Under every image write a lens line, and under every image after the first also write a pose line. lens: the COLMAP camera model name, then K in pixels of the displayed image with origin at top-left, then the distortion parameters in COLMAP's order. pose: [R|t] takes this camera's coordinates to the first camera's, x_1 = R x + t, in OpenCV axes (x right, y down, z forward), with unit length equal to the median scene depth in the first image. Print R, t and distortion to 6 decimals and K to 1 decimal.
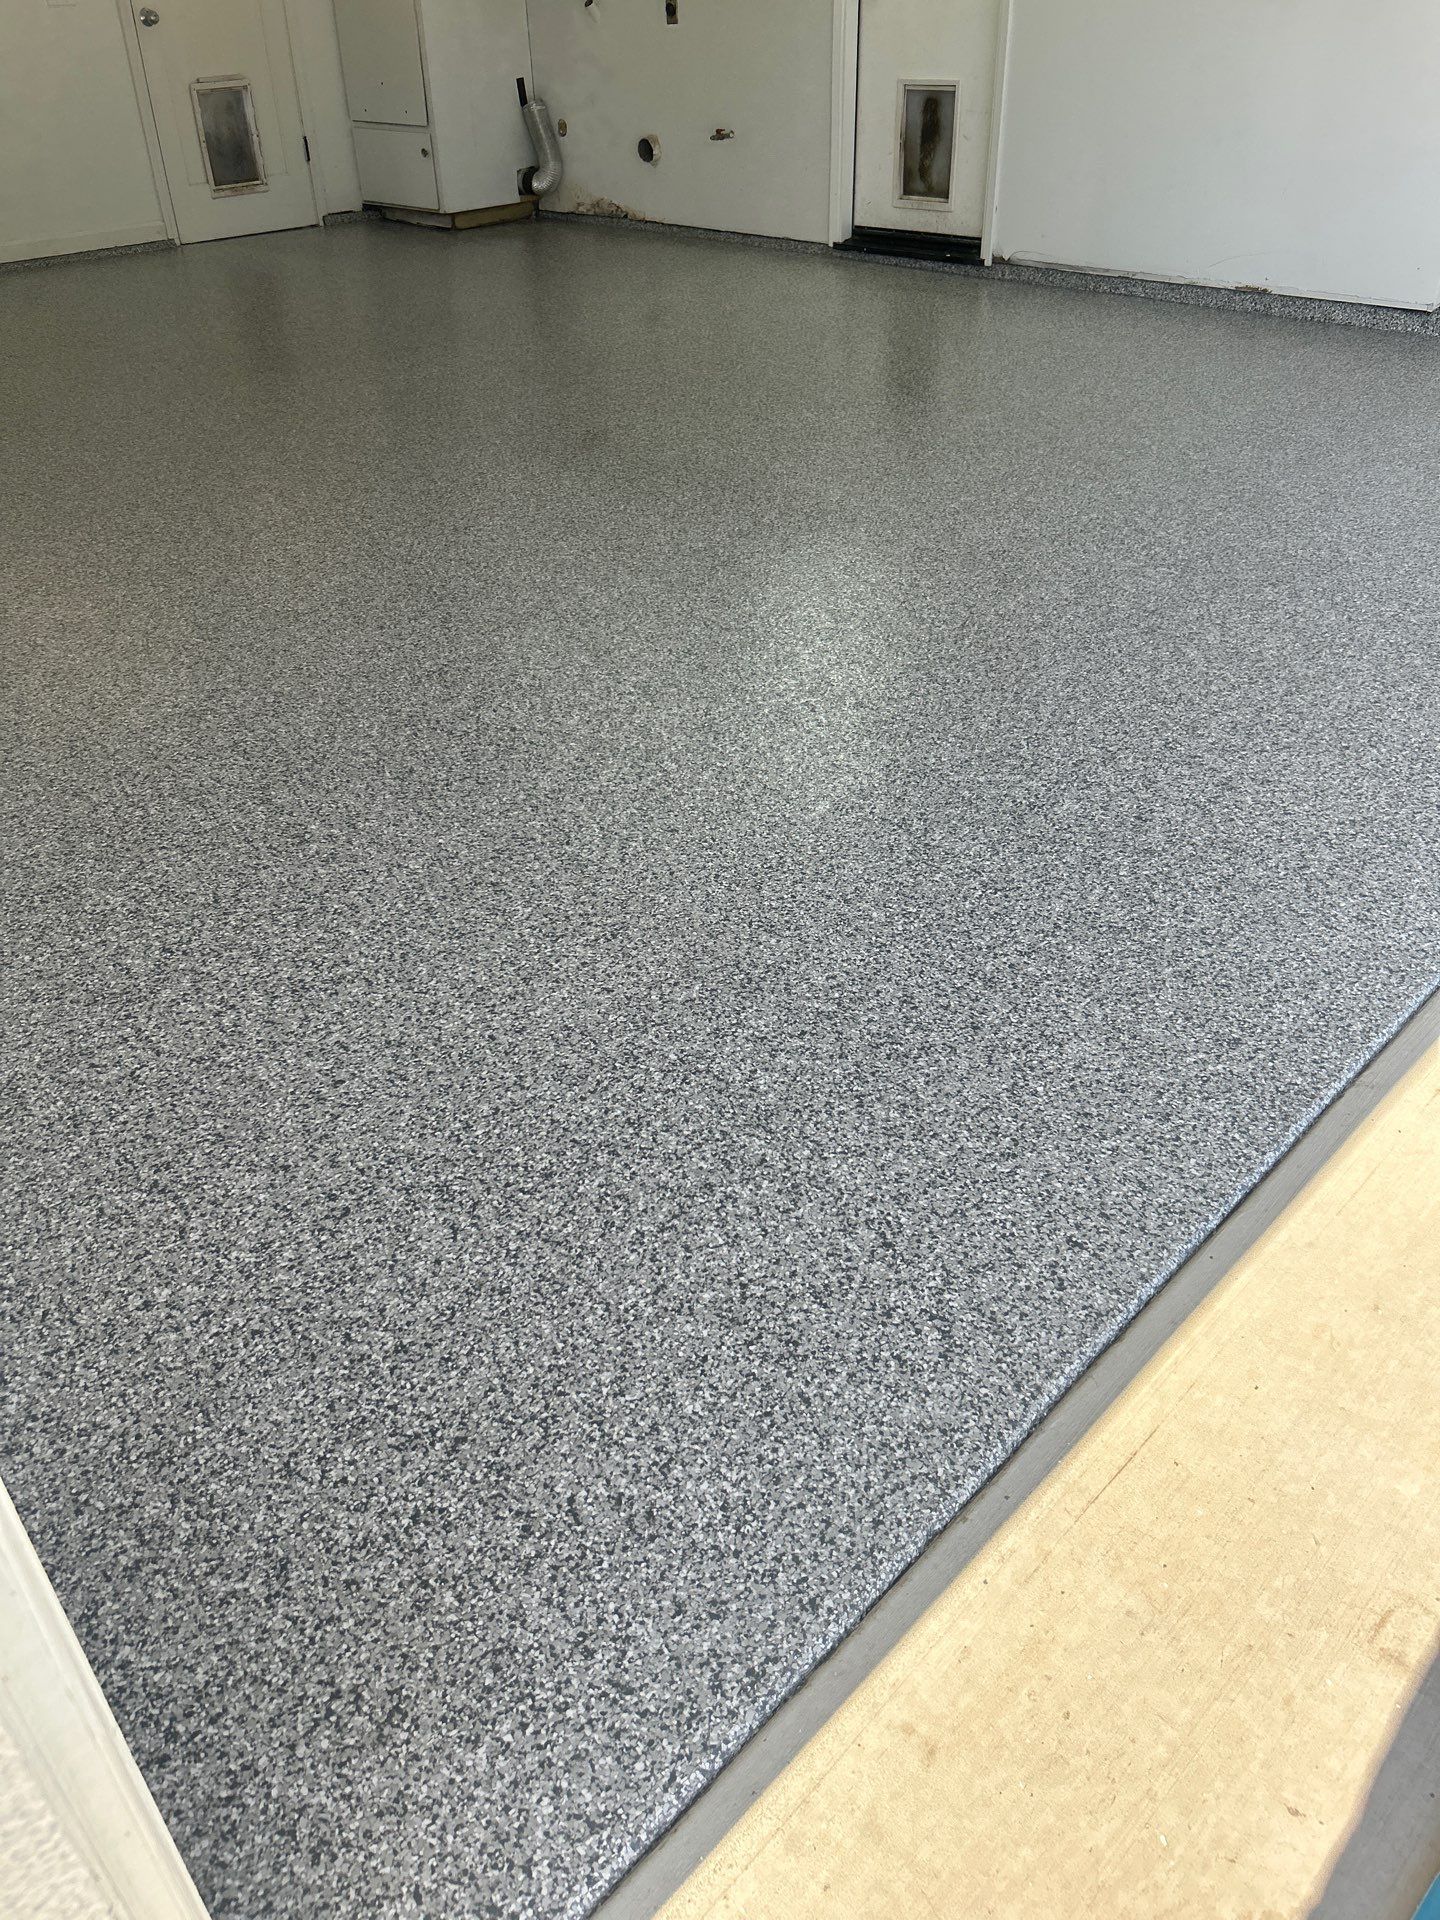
lens RADIAL K [[1465.1, 0, 720.0], [0, 1465.1, 960.0], [0, 0, 1]] dist [0.042696, -0.063050]
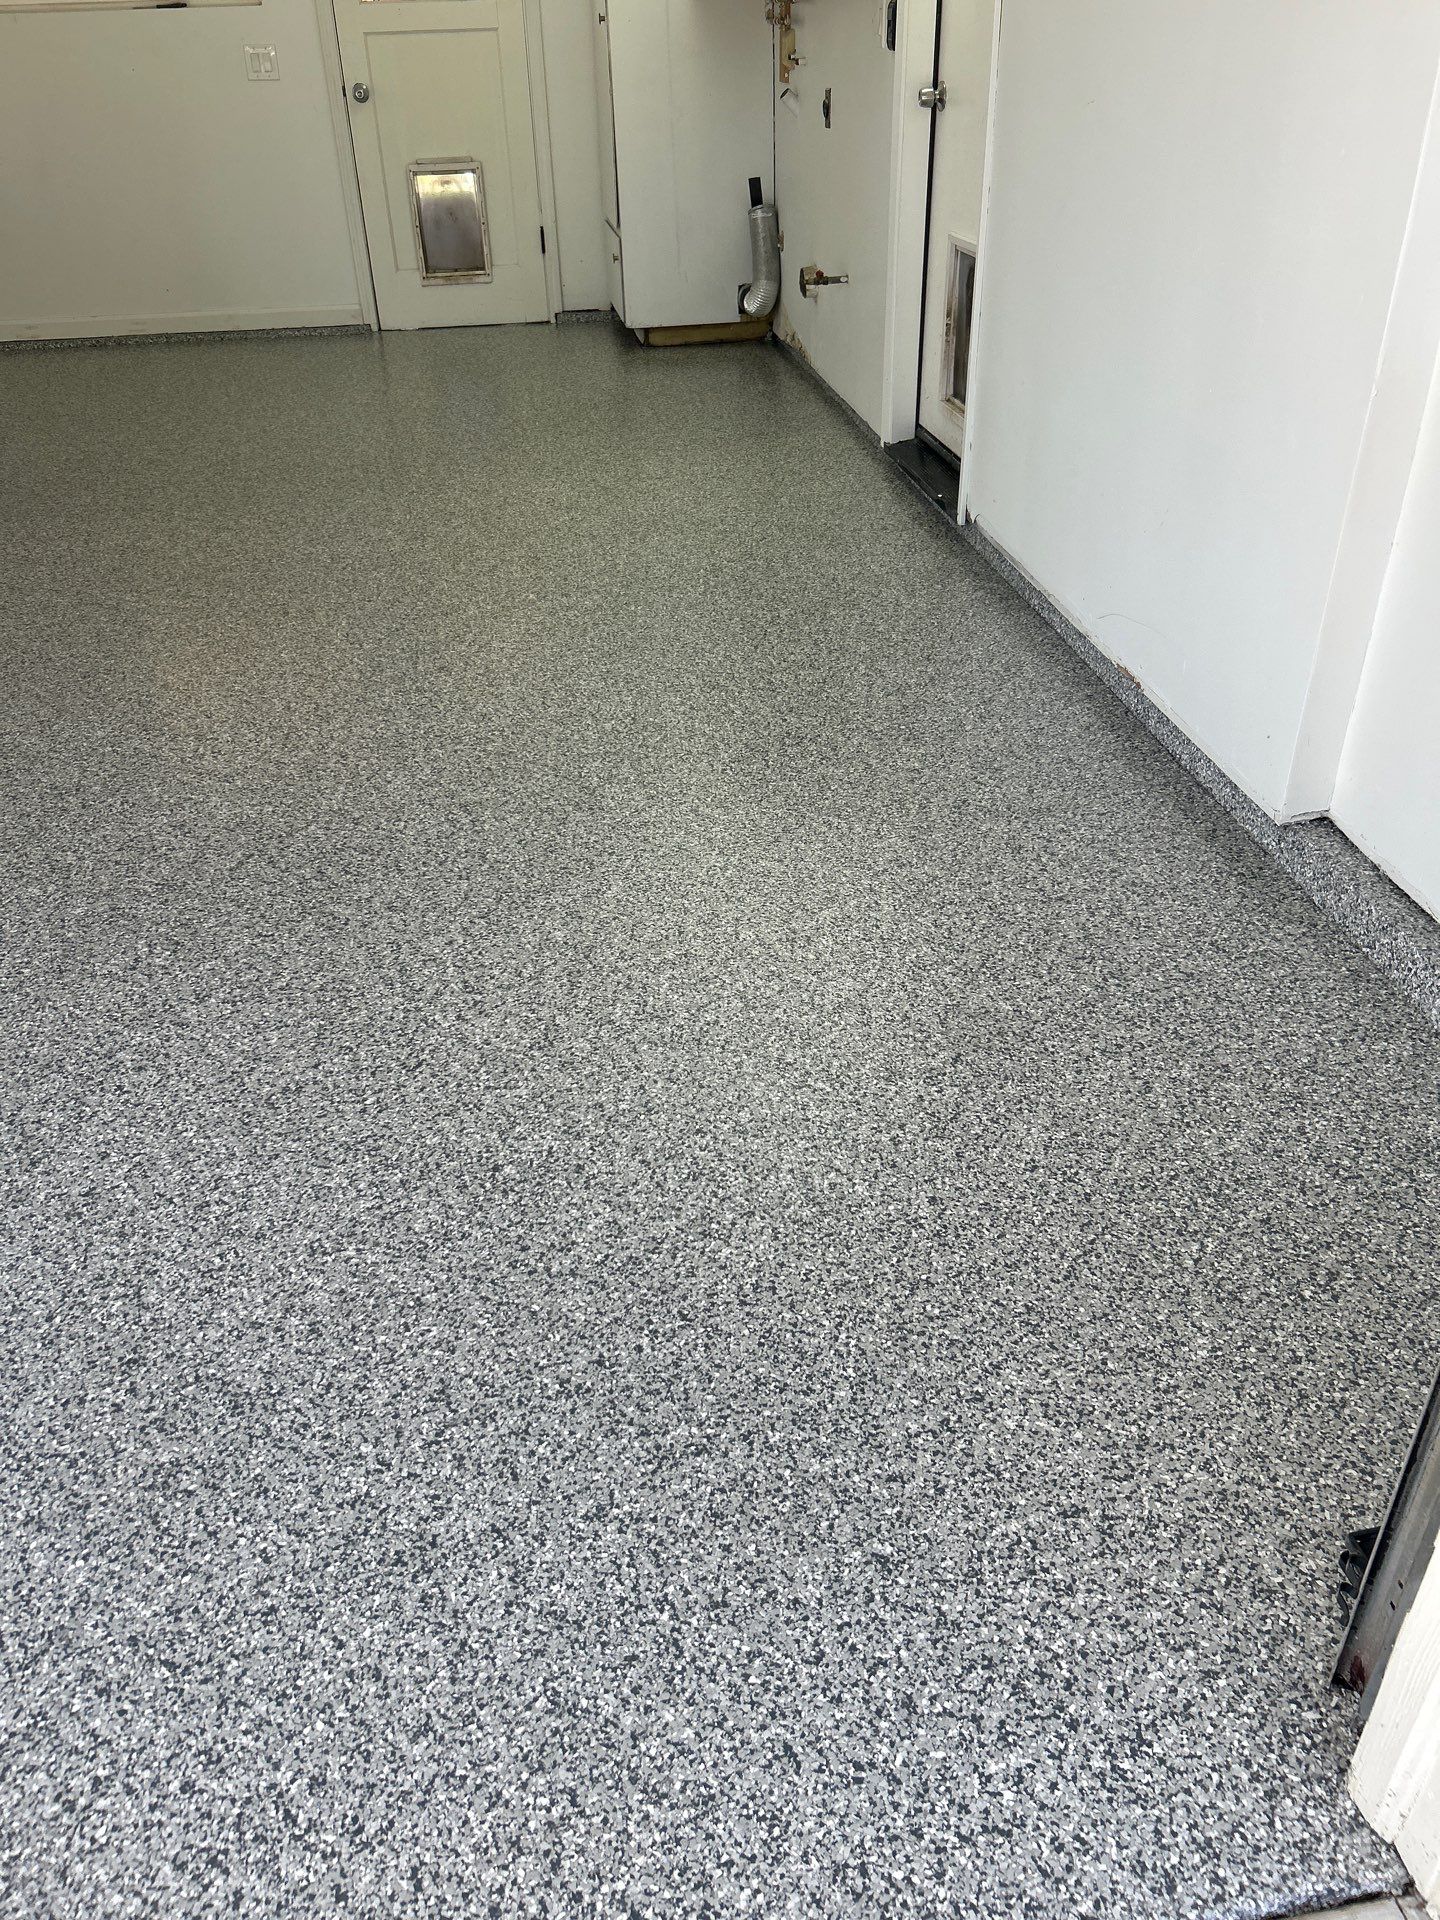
lens RADIAL K [[1426.3, 0, 721.6], [0, 1426.3, 982.9], [0, 0, 1]] dist [0.013437, -0.008378]
pose [[0.783210, 0.353403, -0.511554, 1.924003], [-0.342873, 0.931839, 0.118800, -1.233243], [0.518671, 0.082353, 0.850999, 1.609813]]
